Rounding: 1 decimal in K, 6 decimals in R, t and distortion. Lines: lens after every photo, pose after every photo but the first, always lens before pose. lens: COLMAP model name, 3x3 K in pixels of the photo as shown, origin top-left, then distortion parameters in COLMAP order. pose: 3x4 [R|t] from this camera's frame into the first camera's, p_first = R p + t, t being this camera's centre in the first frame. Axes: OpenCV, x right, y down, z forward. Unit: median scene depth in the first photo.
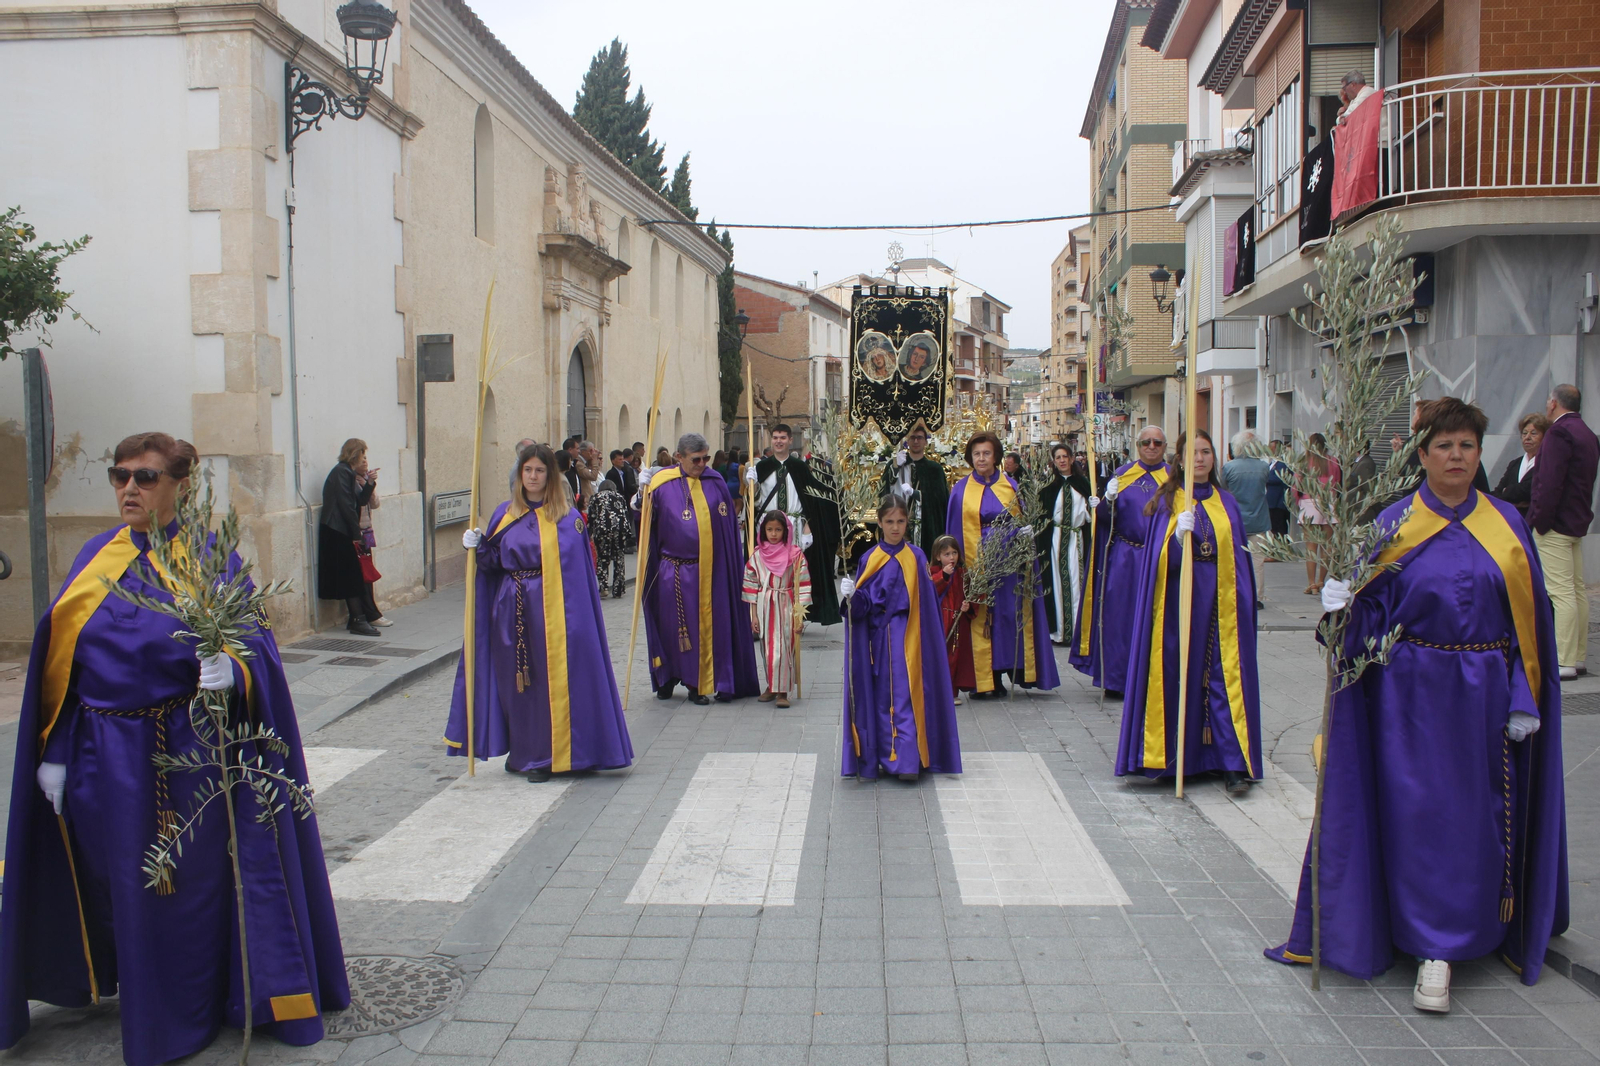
lens RADIAL K [[1420.1, 0, 785.9], [0, 1420.1, 532.2], [0, 0, 1]] dist [-0.100136, 0.013857]
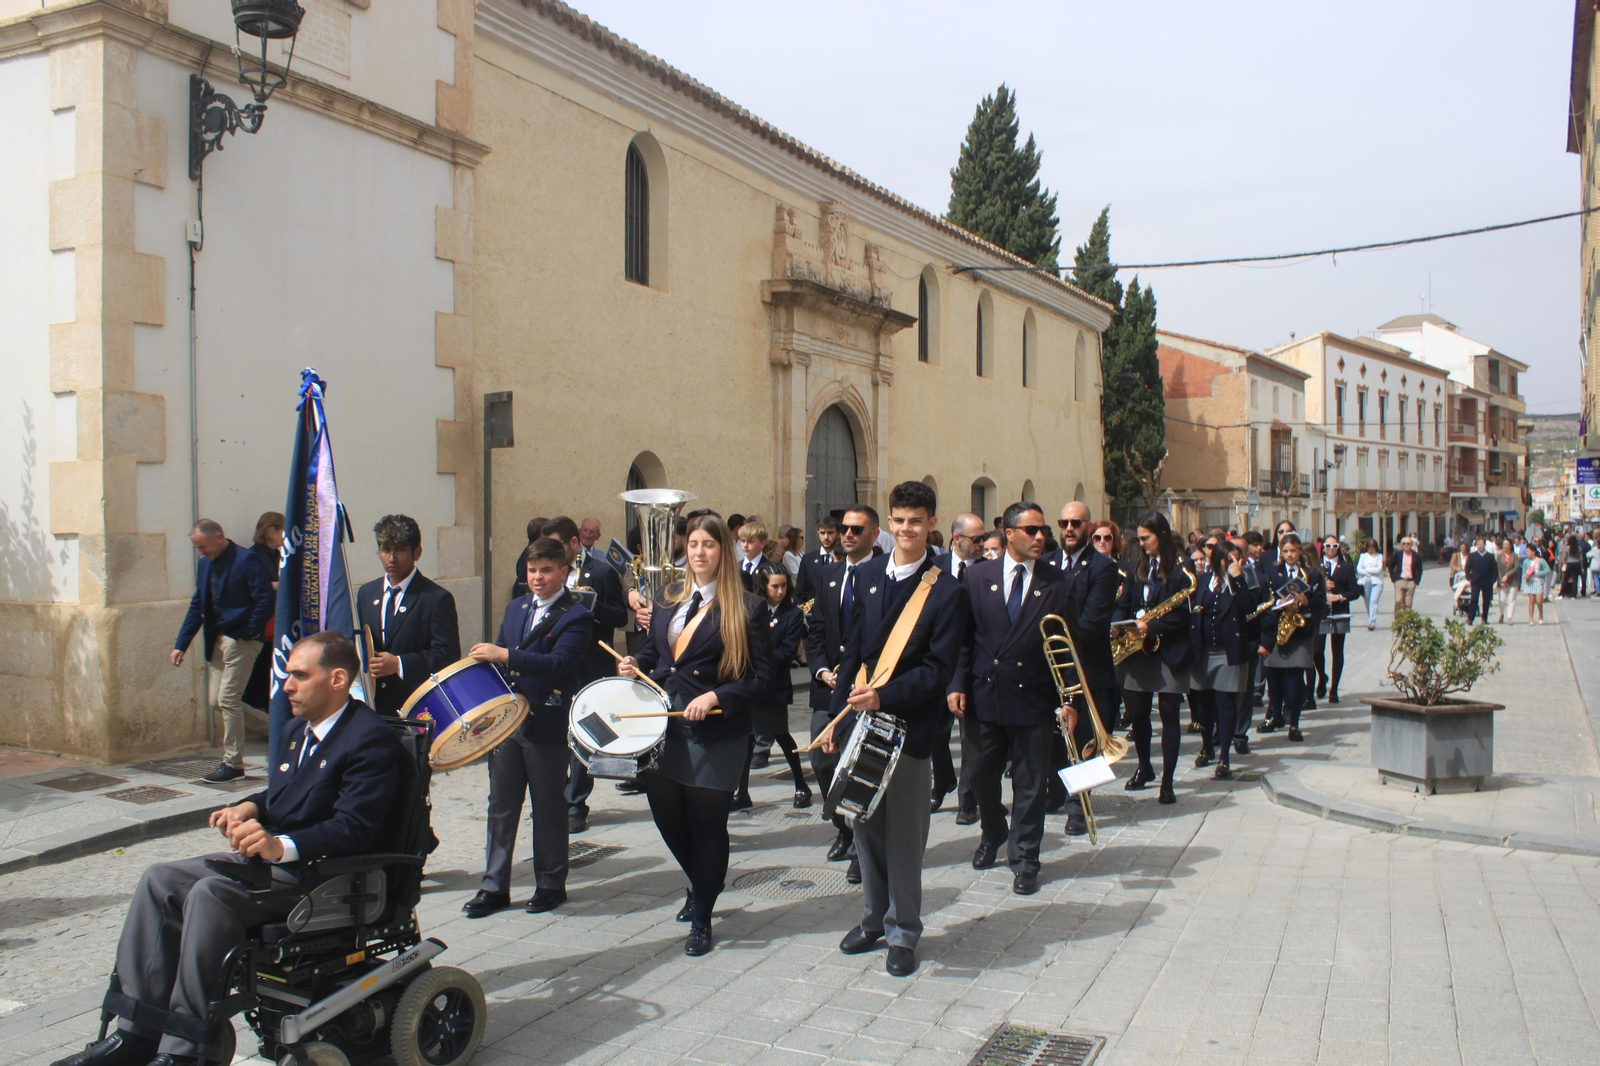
lens RADIAL K [[1377.9, 0, 808.6], [0, 1377.9, 549.9], [0, 0, 1]] dist [-0.149721, 0.104181]
pose [[0.928382, 0.013114, -0.371395, 0.167464], [-0.027239, 0.999090, -0.032812, -0.016555], [0.370627, 0.040578, 0.927895, 0.220966]]
